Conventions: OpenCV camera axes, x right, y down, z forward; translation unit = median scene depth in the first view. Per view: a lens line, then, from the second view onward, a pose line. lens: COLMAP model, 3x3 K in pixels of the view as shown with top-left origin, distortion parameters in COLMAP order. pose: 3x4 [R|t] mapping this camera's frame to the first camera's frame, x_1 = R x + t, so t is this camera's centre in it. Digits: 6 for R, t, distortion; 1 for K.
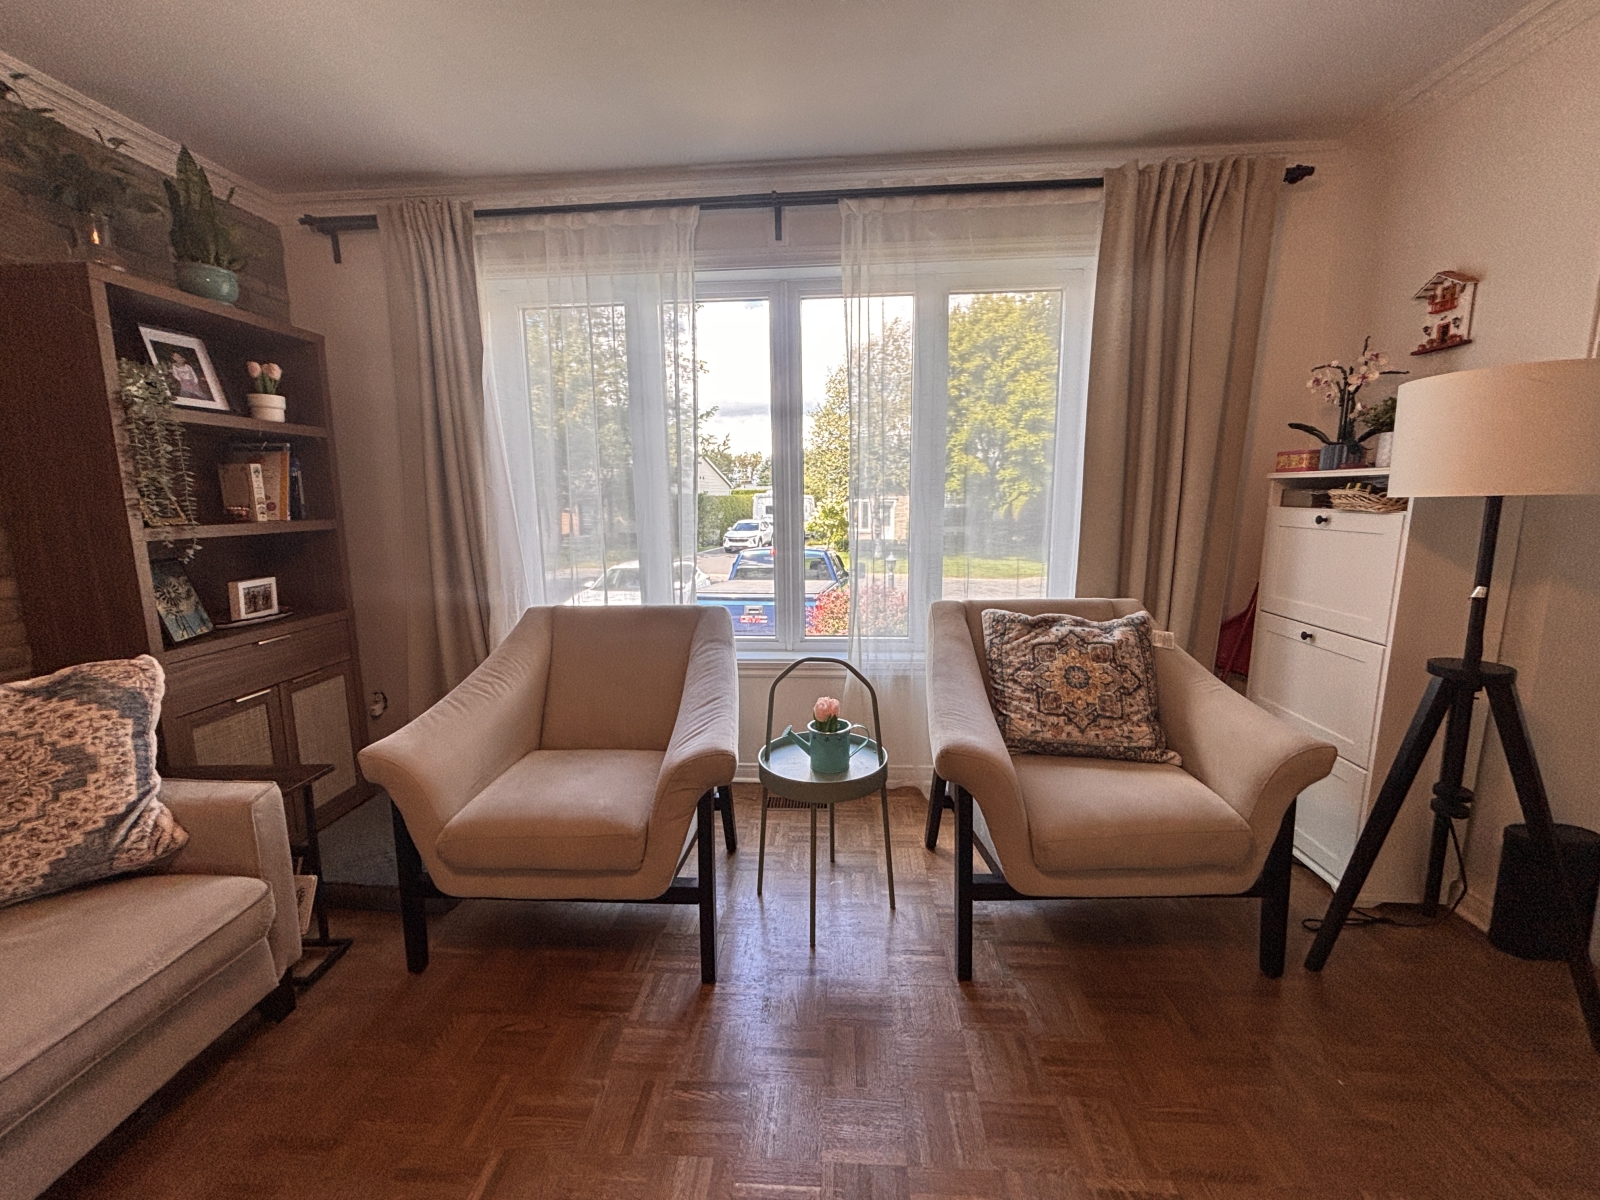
lens RADIAL K [[640.6, 0, 790.4], [0, 640.6, 597.0], [0, 0, 1]] dist [0.001056, -0.000548]
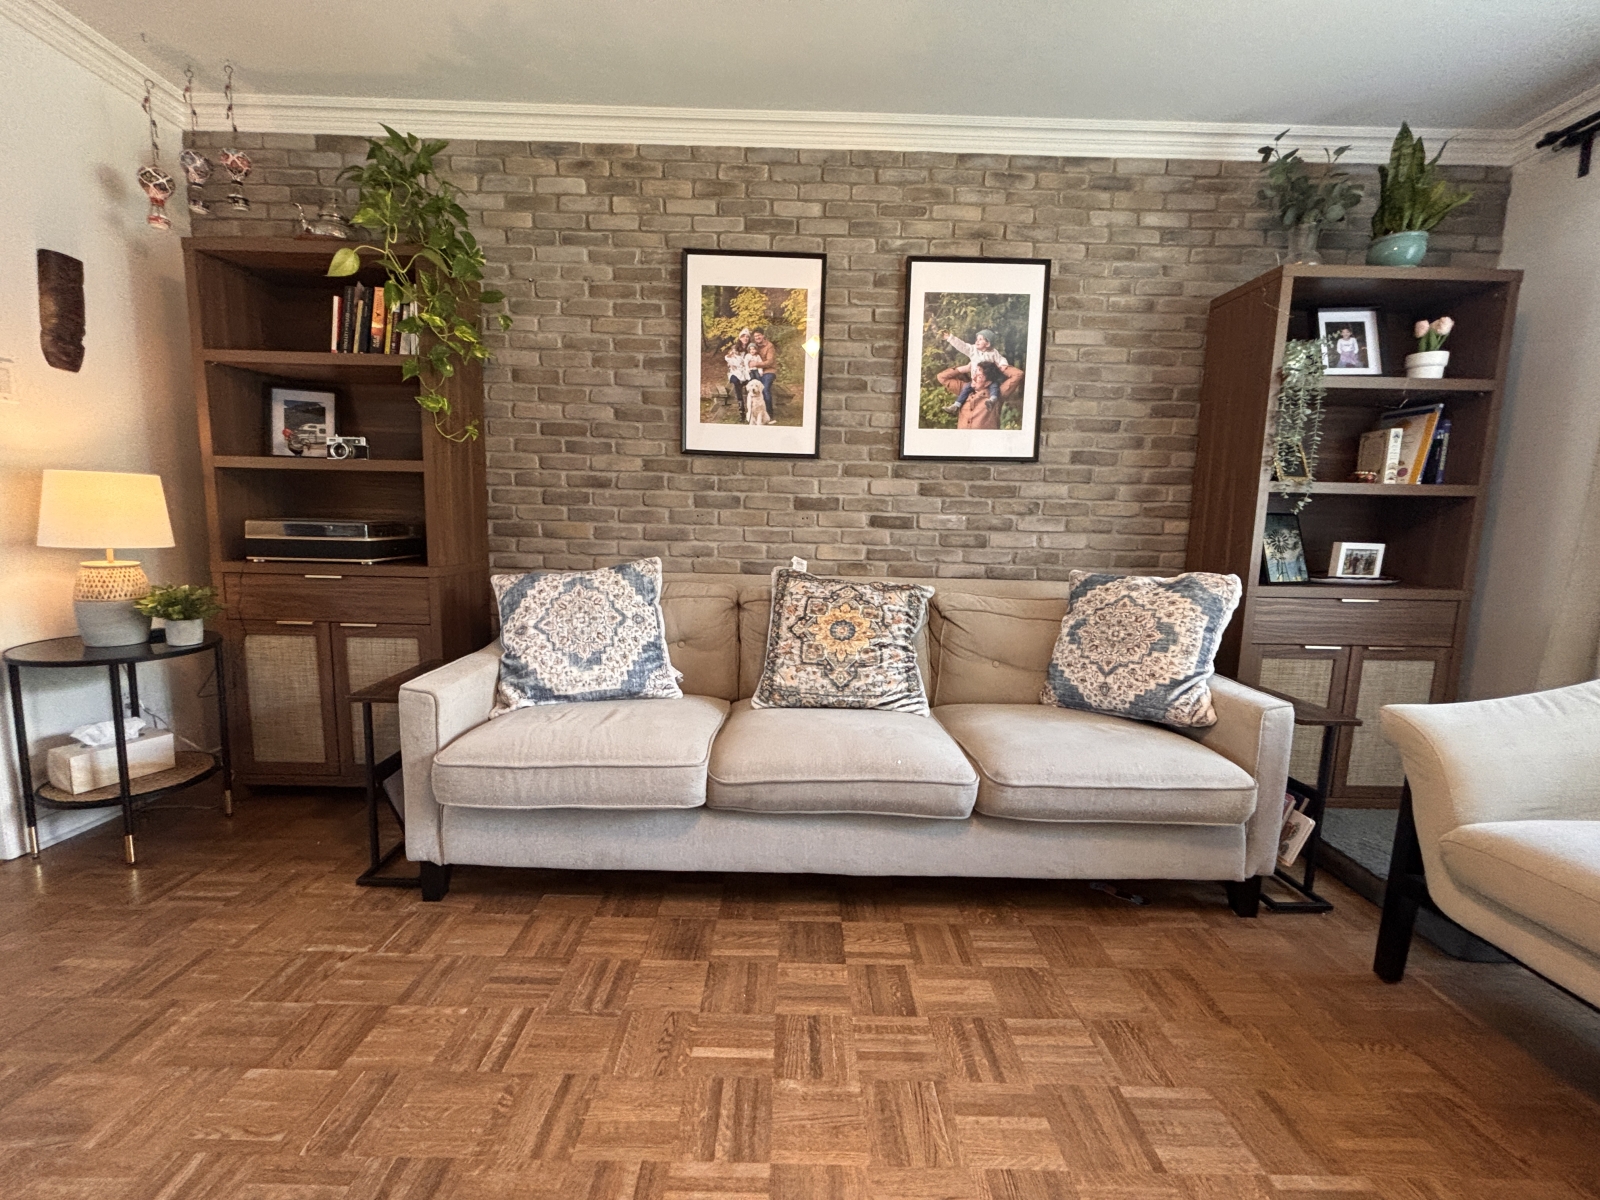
lens RADIAL K [[640.6, 0, 790.4], [0, 640.6, 597.0], [0, 0, 1]] dist [0.001056, -0.000548]
pose [[0.060036, 0.134326, -0.989117, 0.162101], [-0.184232, 0.975372, 0.121277, 0.129825], [0.981048, 0.174946, 0.083305, 0.055795]]
